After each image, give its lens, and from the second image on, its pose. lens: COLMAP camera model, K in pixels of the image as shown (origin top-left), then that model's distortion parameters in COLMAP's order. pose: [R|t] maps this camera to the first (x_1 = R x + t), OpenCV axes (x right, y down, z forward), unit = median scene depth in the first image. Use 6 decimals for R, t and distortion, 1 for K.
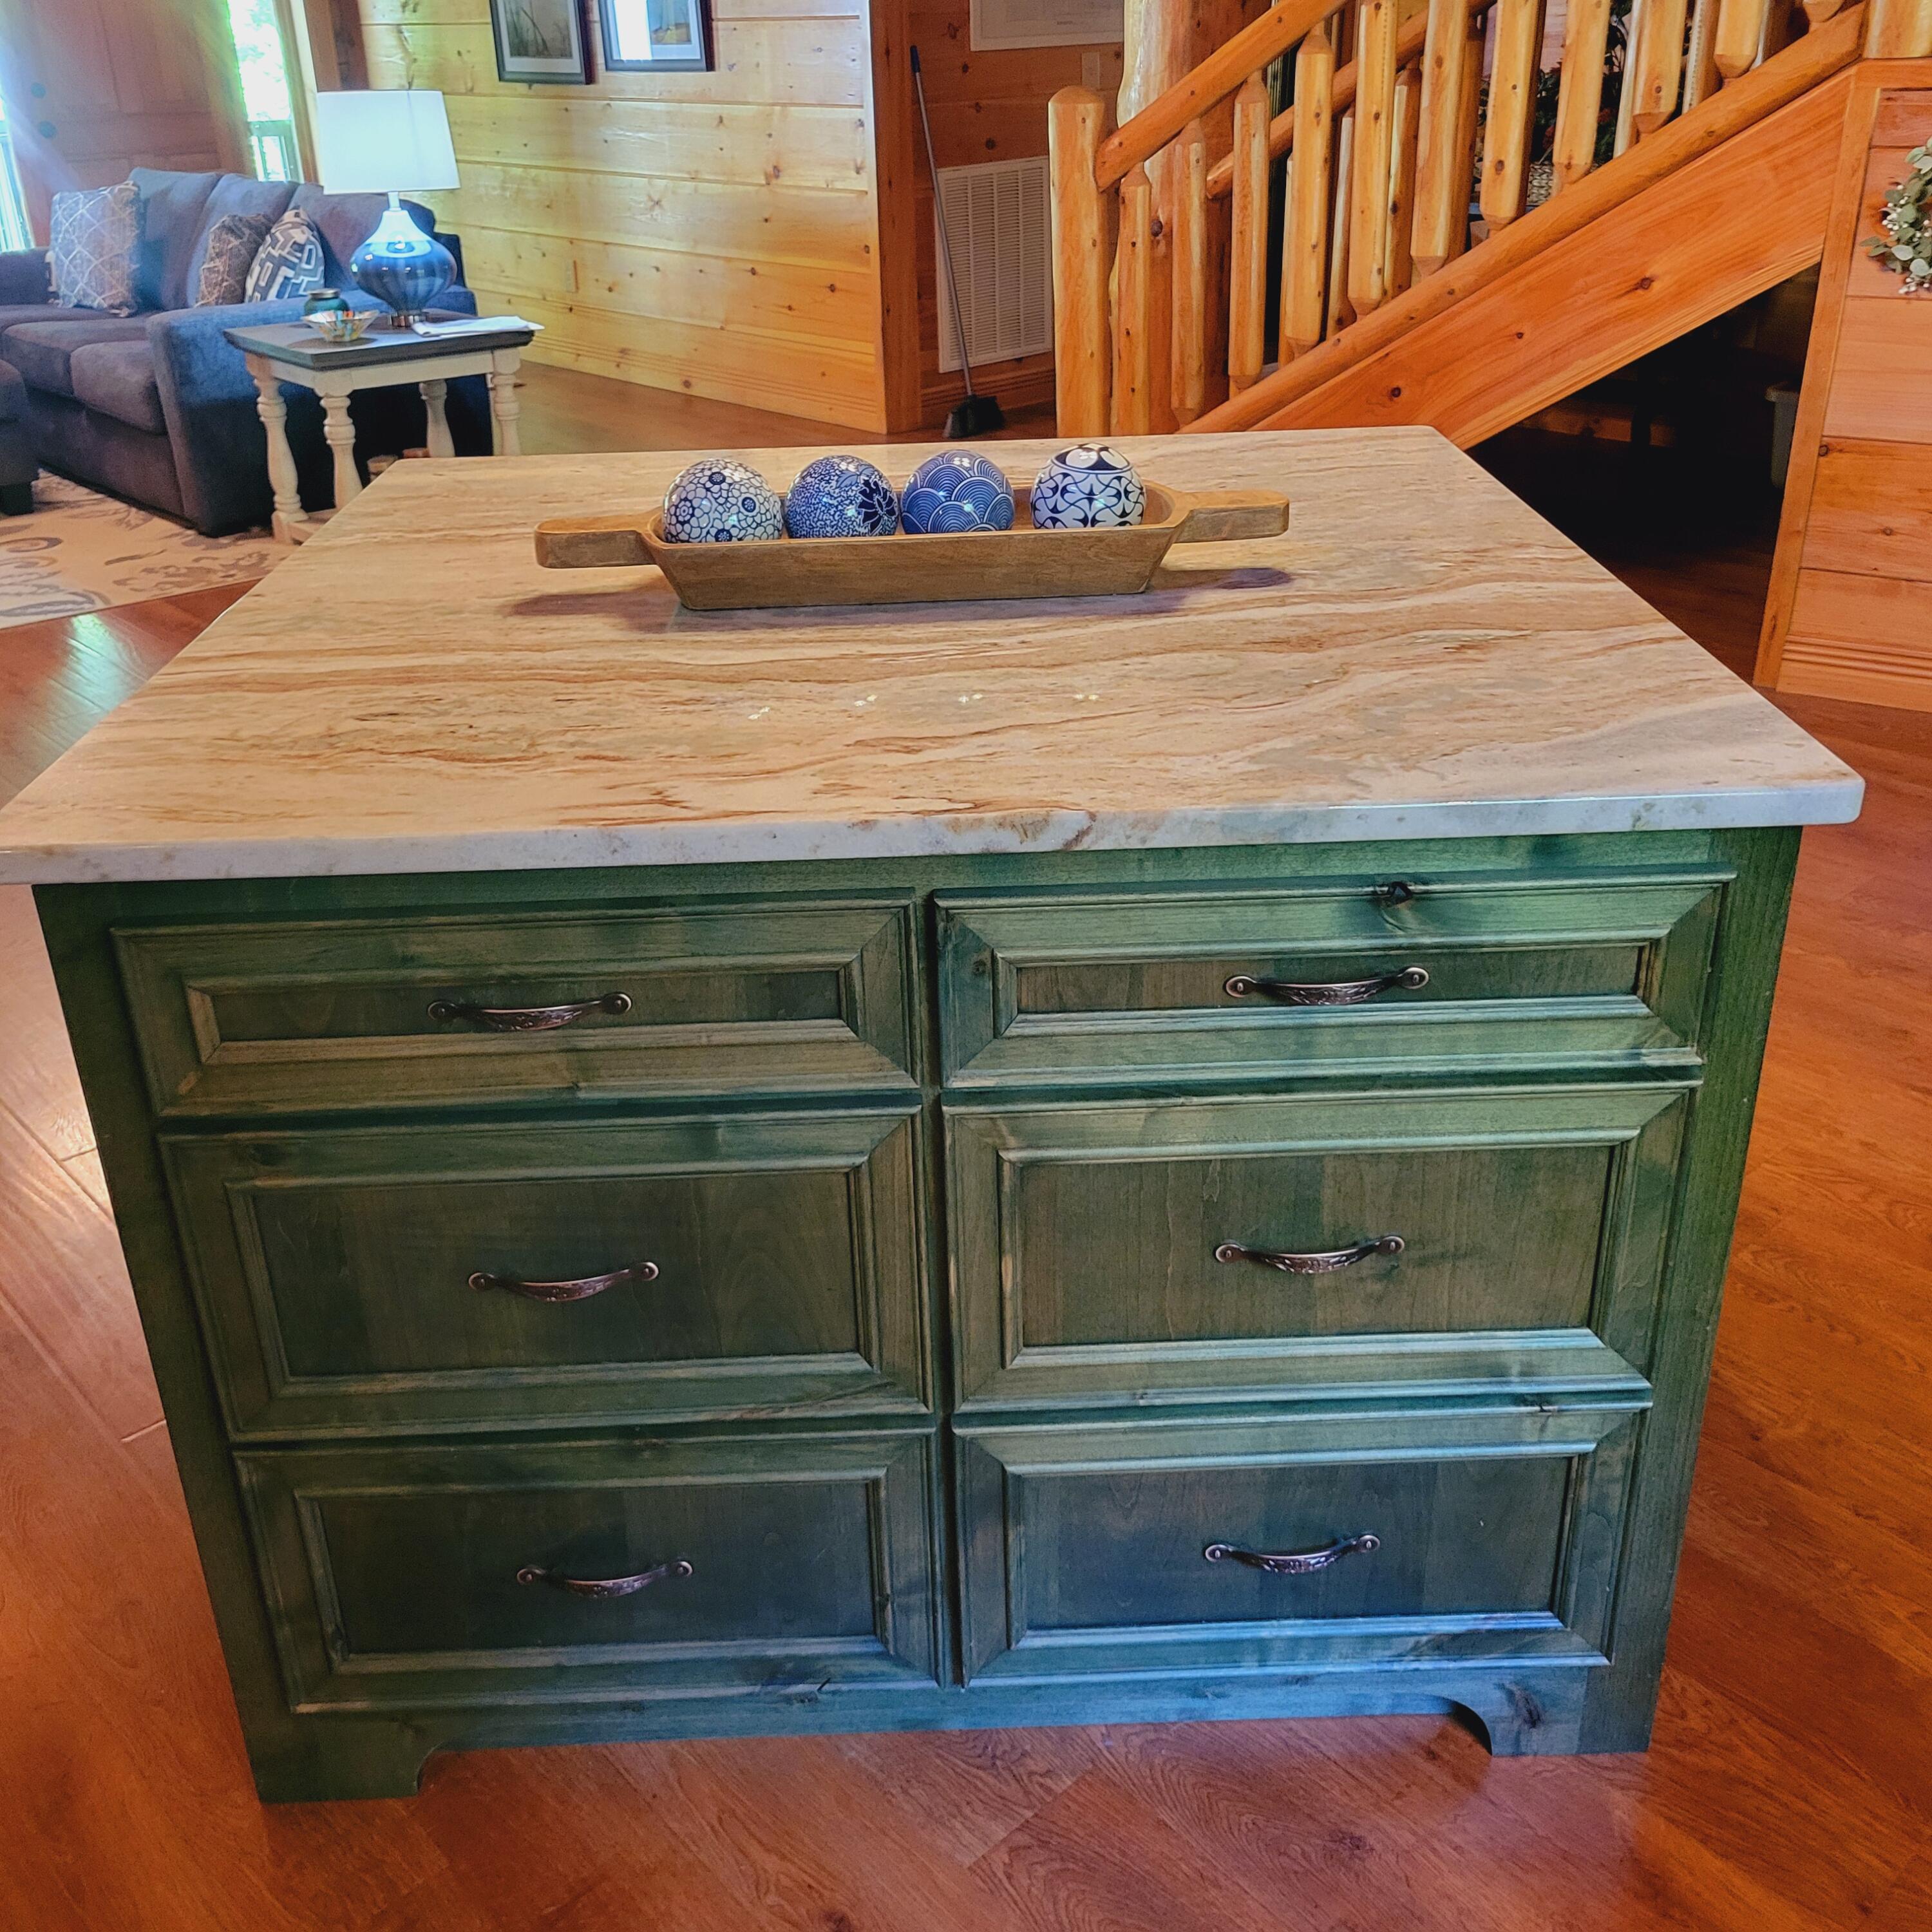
lens RADIAL K [[1940.5, 0, 948.2], [0, 1940.5, 947.6], [0, 0, 1]] dist [0.040427, 0.000000]
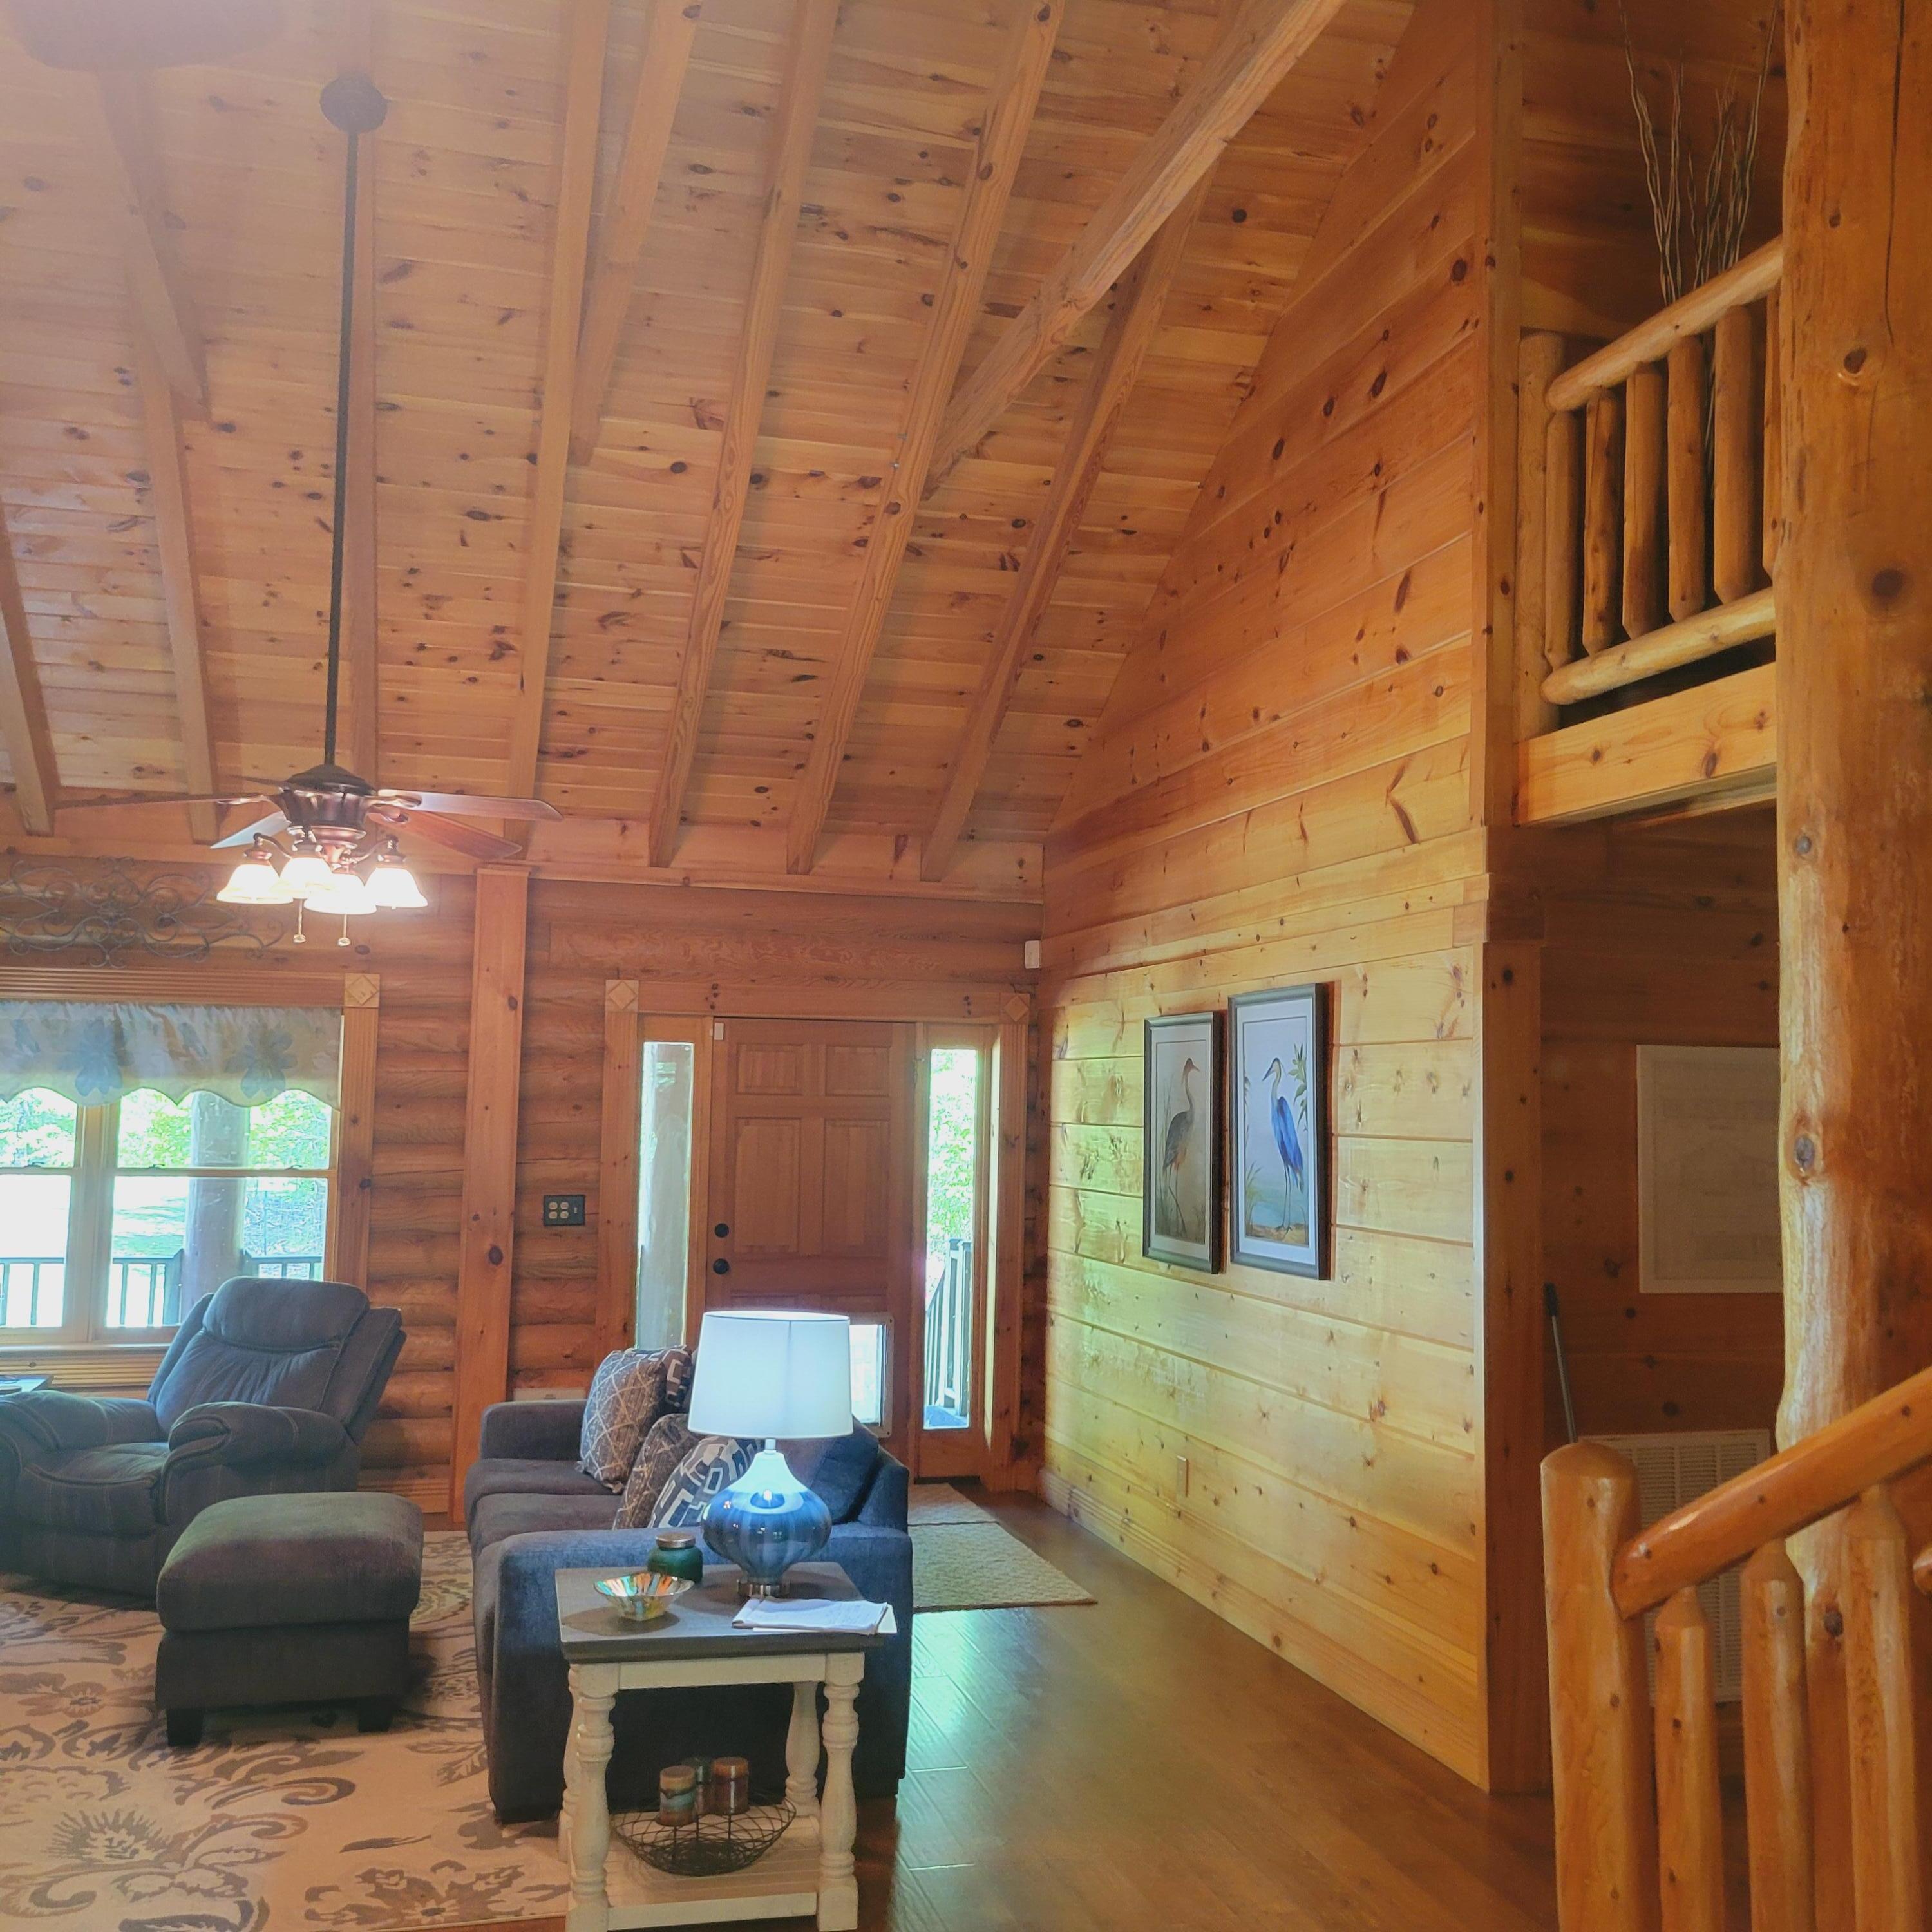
lens RADIAL K [[1940.5, 0, 978.4], [0, 1940.5, 975.4], [0, 0, 1]] dist [0.040427, 0.000000]
pose [[0.898556, 0.014810, -0.438610, 0.109168], [-0.230286, 0.866692, -0.442509, -0.172138], [0.373586, 0.498625, 0.782181, 0.255947]]
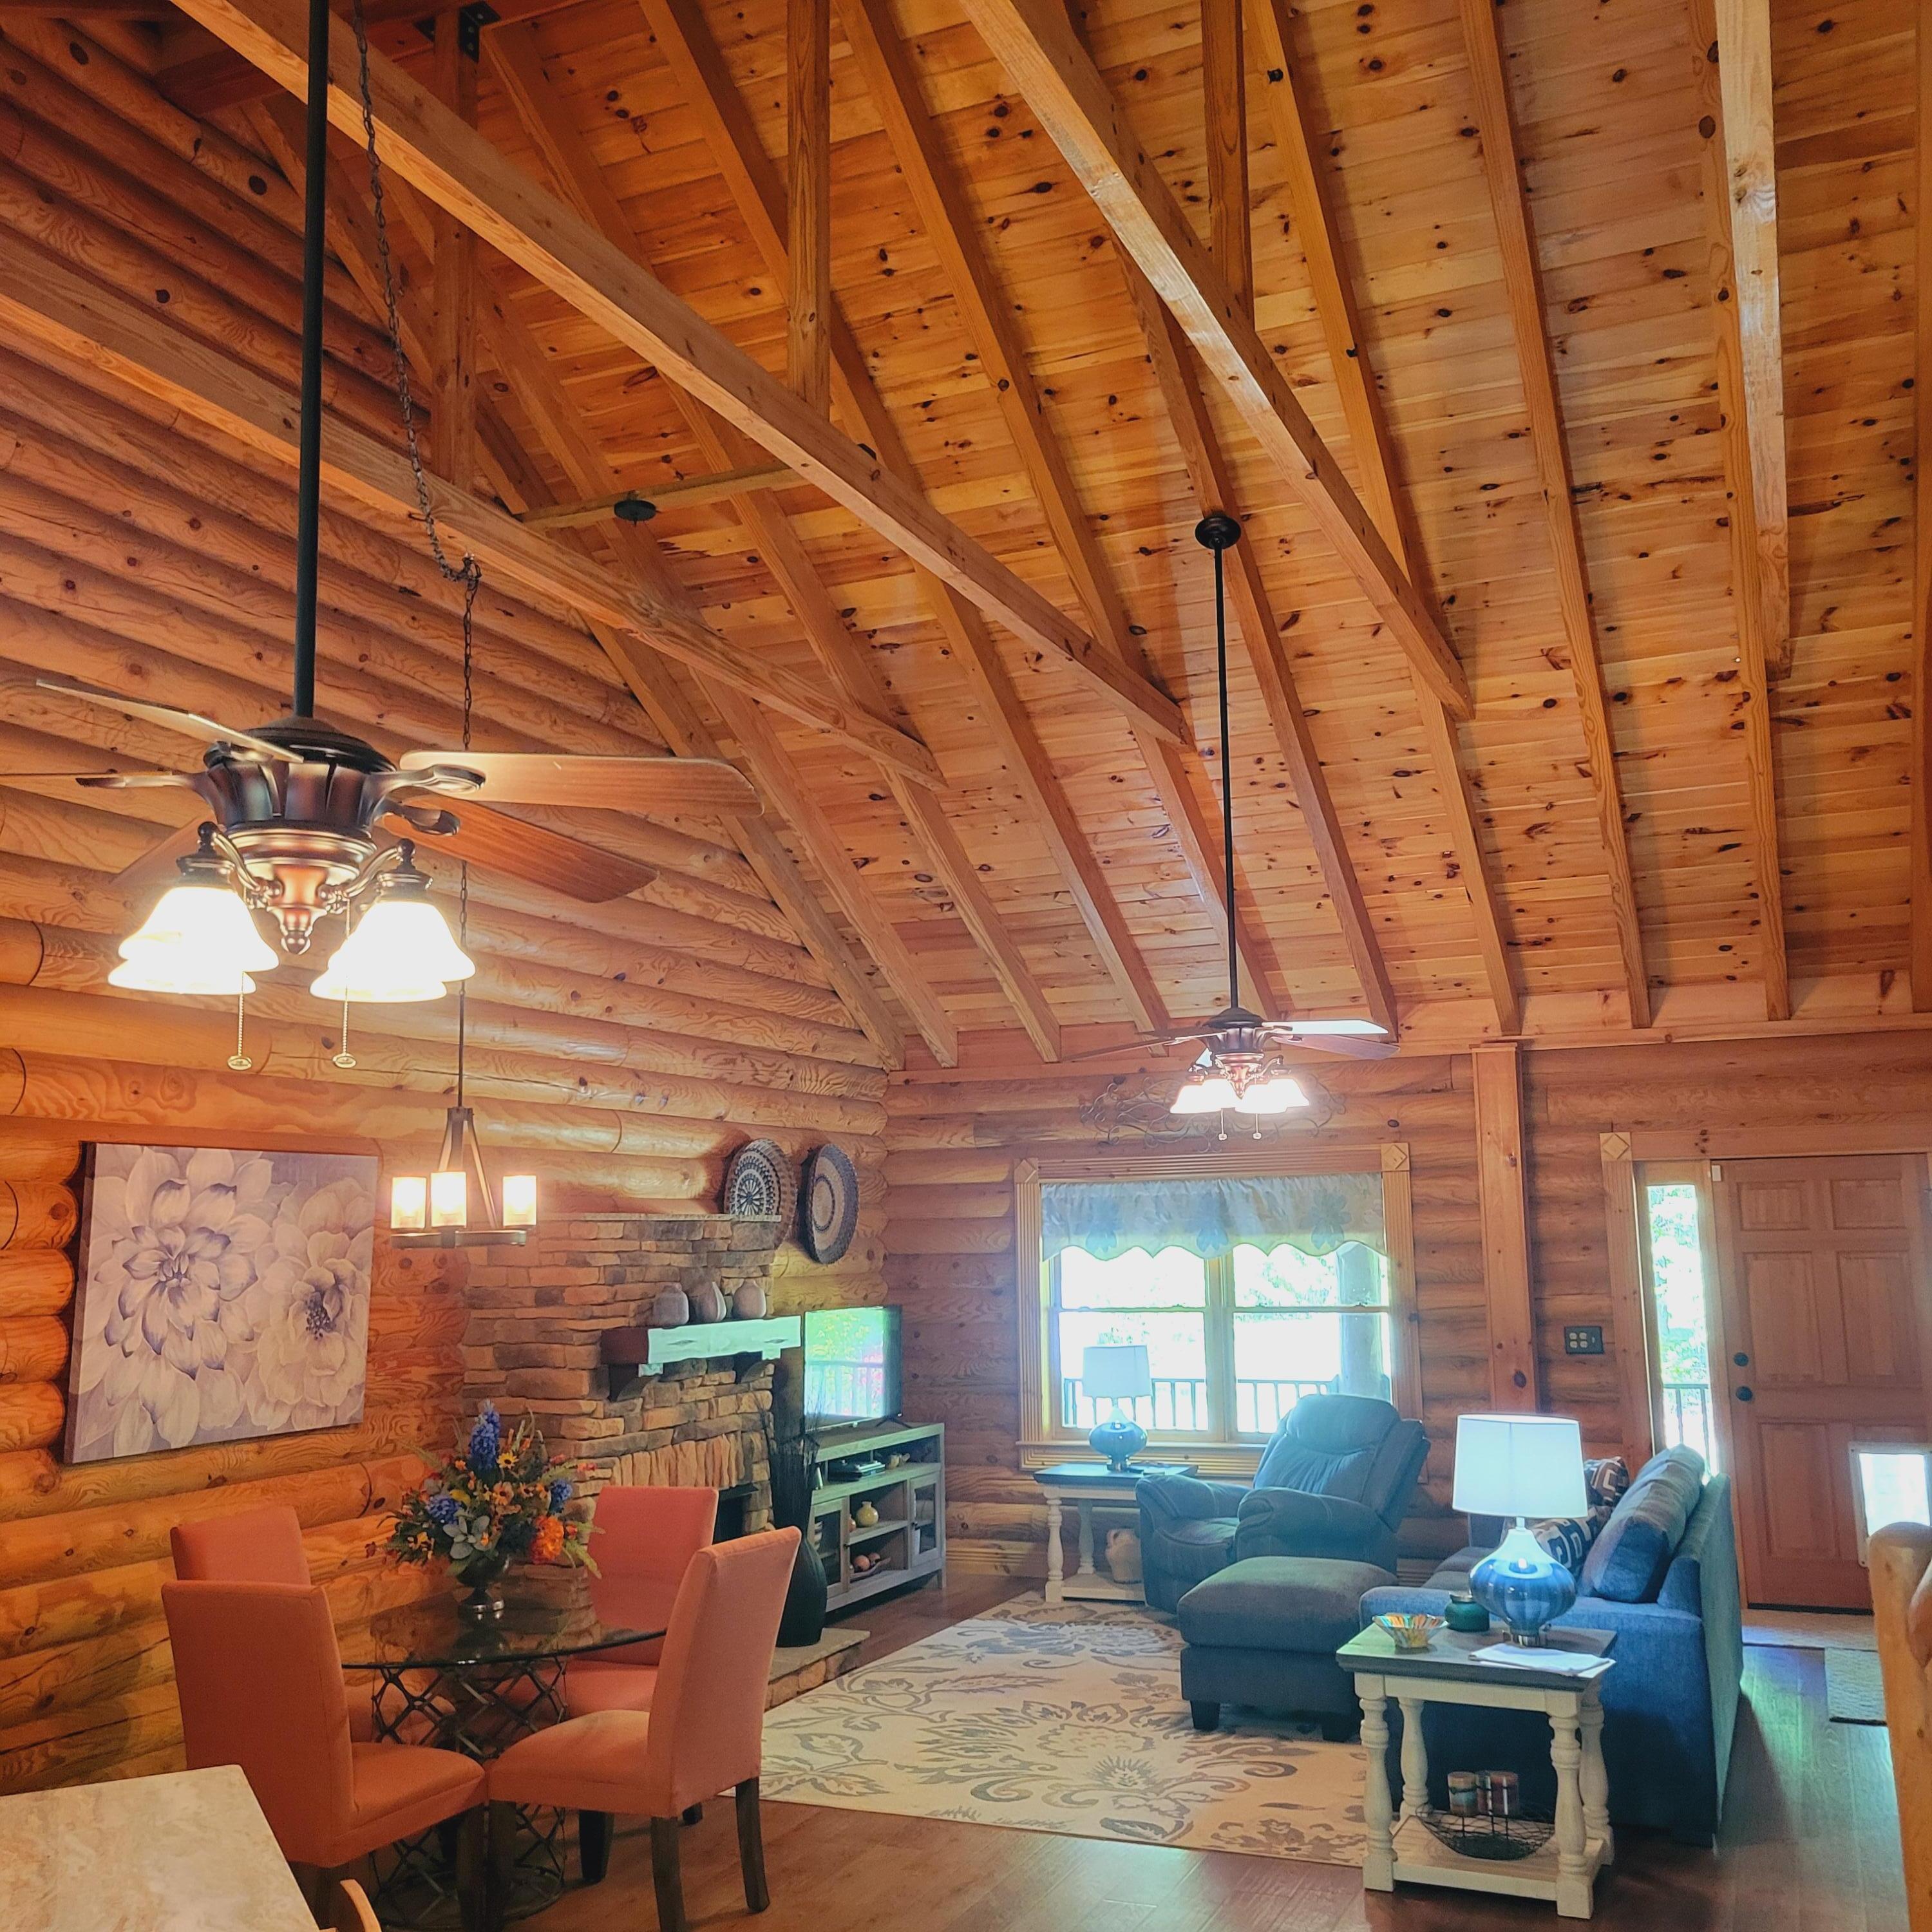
lens RADIAL K [[1940.5, 0, 975.5], [0, 1940.5, 974.5], [0, 0, 1]] dist [0.040427, 0.000000]
pose [[0.429903, -0.105898, -0.896643, 0.417205], [-0.386435, 0.875957, -0.288734, -0.184108], [0.815997, 0.470621, 0.335654, 0.246186]]
